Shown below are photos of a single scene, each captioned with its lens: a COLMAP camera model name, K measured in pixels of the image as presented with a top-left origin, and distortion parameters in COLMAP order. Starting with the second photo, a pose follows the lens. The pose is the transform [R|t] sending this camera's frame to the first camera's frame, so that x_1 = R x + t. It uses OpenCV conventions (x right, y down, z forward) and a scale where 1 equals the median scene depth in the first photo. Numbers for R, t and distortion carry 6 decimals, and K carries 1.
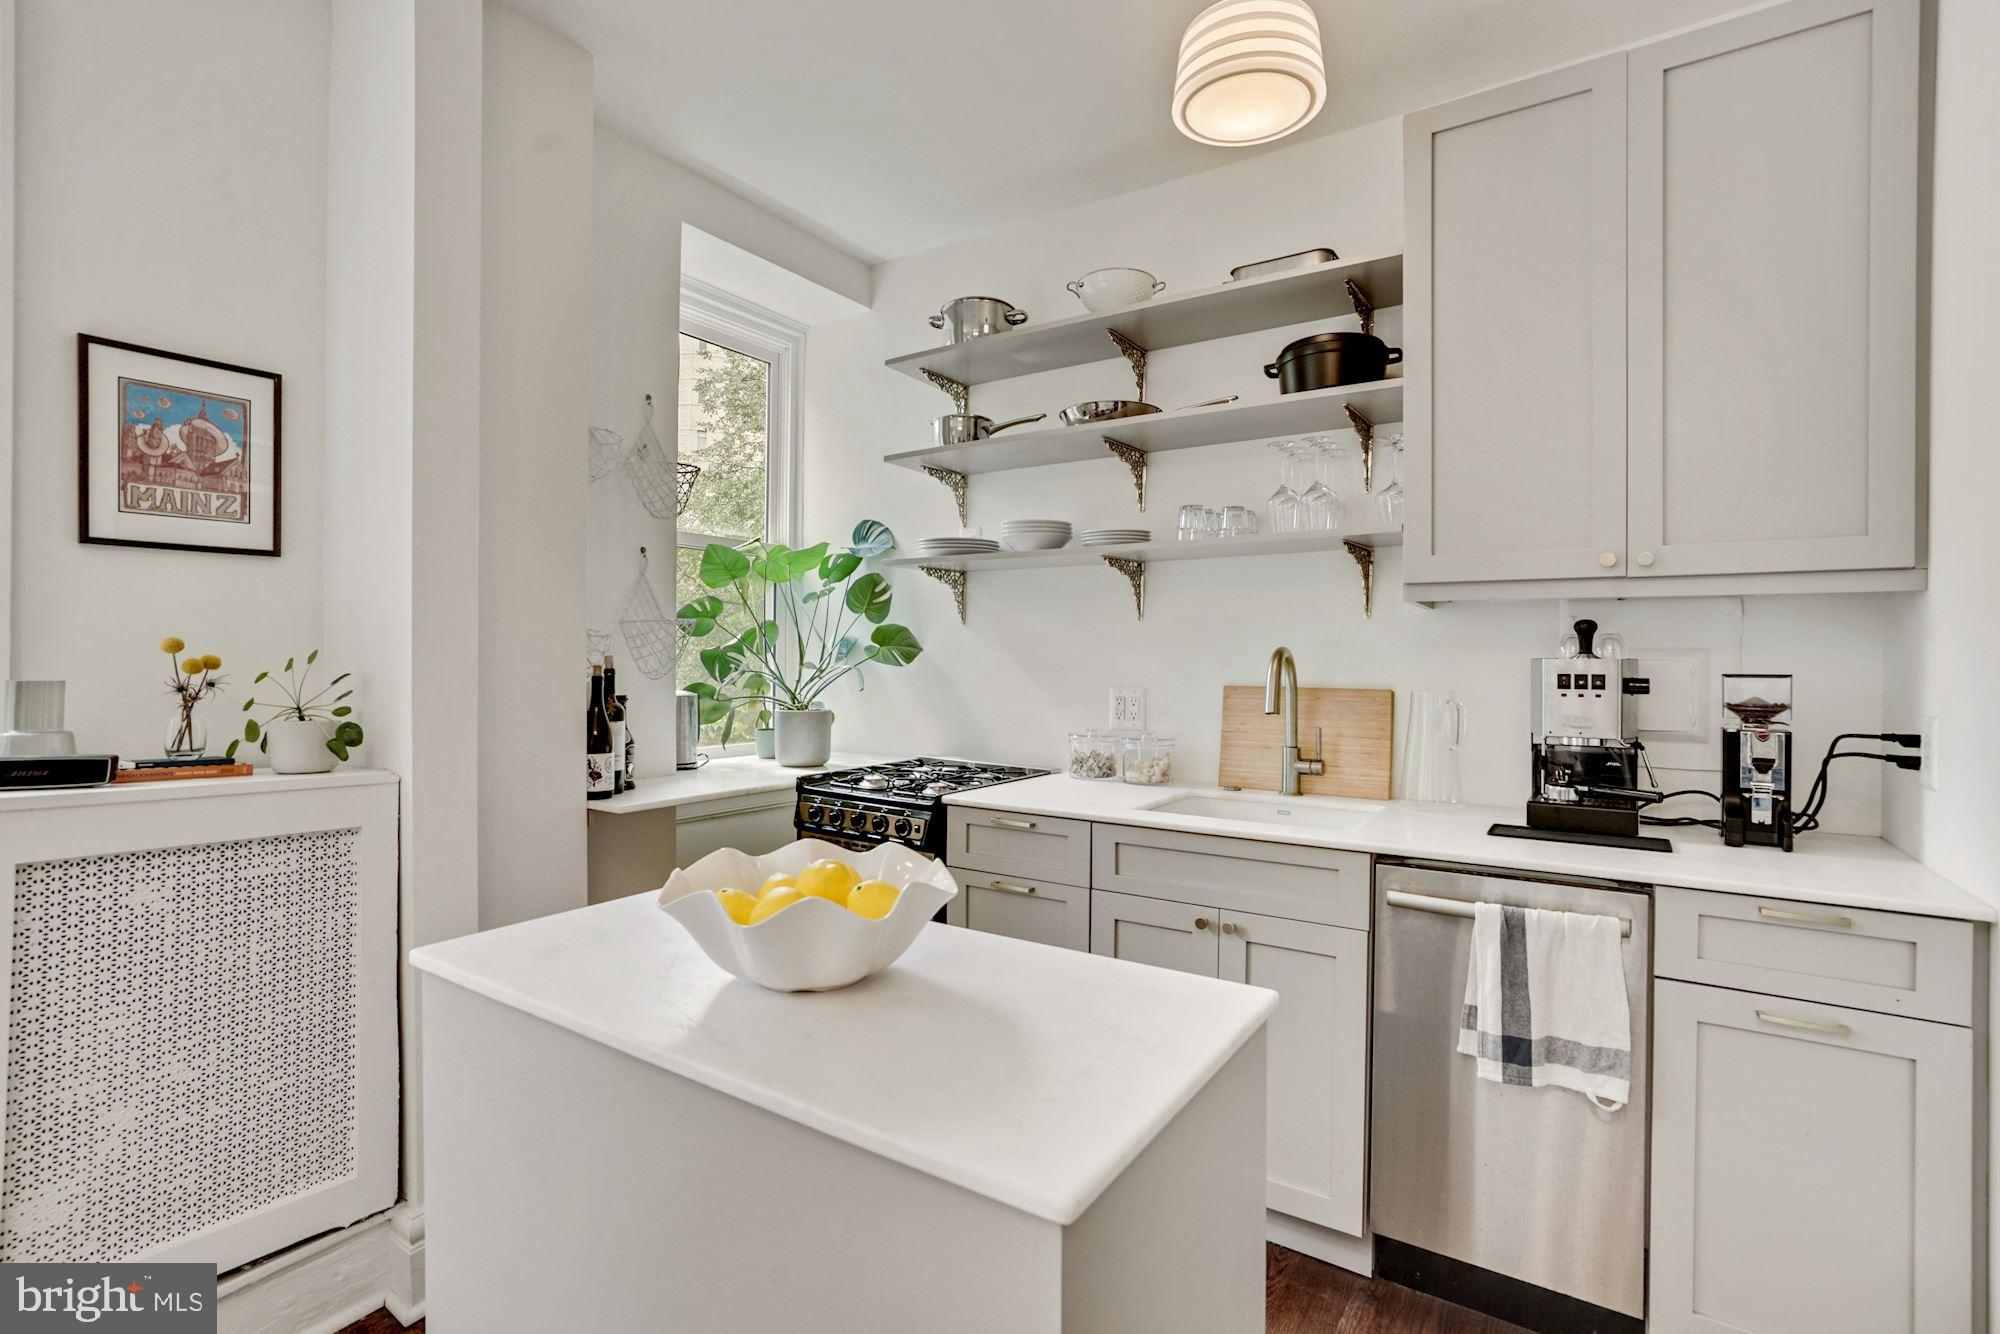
lens RADIAL K [[933.3, 0, 1003.5], [0, 933.3, 681.8], [0, 0, 1]] dist [-0.045693, 0.023070]
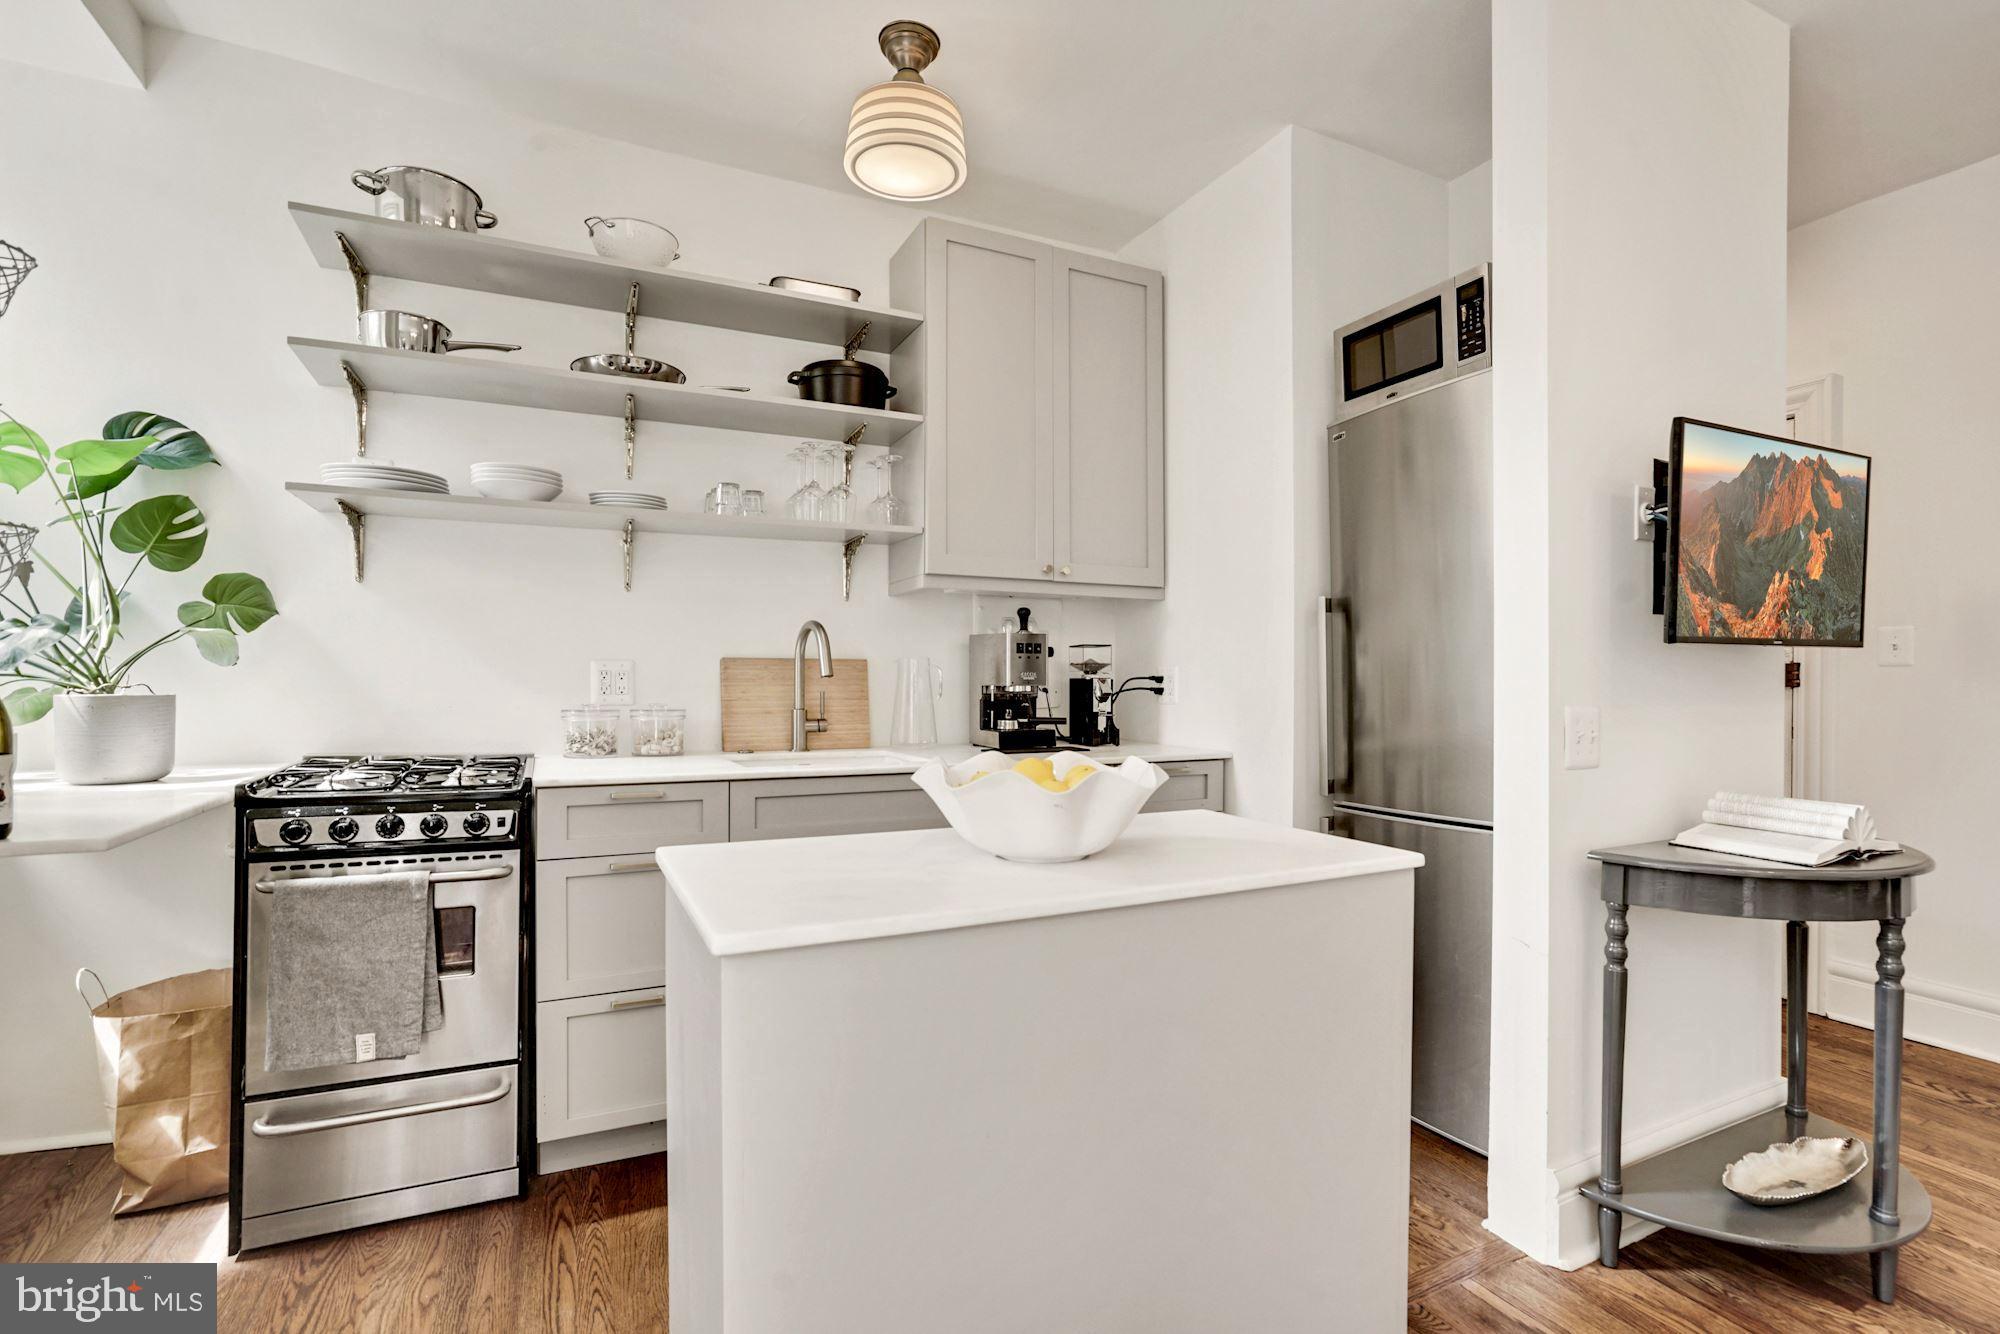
lens RADIAL K [[933.3, 0, 1003.5], [0, 933.3, 681.8], [0, 0, 1]] dist [-0.045693, 0.023070]
pose [[0.507026, -0.008763, 0.861886, -0.525227], [0.023204, 0.999725, -0.003486, 0.044572], [-0.861619, 0.021766, 0.507089, 0.198686]]
